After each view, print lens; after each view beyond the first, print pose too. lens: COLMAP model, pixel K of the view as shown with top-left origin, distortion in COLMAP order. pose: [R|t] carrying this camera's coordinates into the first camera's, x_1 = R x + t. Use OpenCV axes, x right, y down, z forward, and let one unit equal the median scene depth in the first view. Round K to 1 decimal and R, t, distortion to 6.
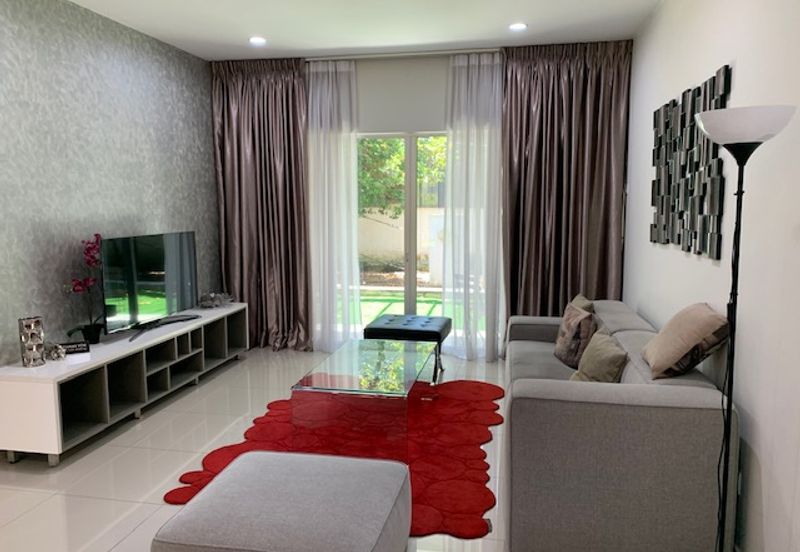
lens RADIAL K [[607.8, 0, 400.0], [0, 607.8, 276.0], [0, 0, 1]] dist [0.047574, -0.001021]
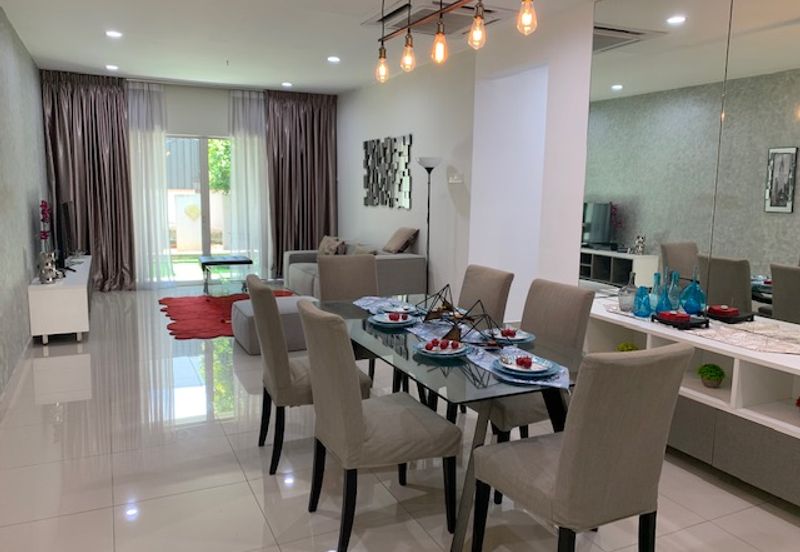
lens RADIAL K [[623.3, 0, 400.0], [0, 623.3, 276.0], [0, 0, 1]] dist [0.000465, 0.002449]
pose [[0.804411, -0.065780, 0.590421, -0.548493], [0.052490, 0.997834, 0.039656, 0.074615], [-0.591750, -0.000909, 0.806121, -0.543081]]
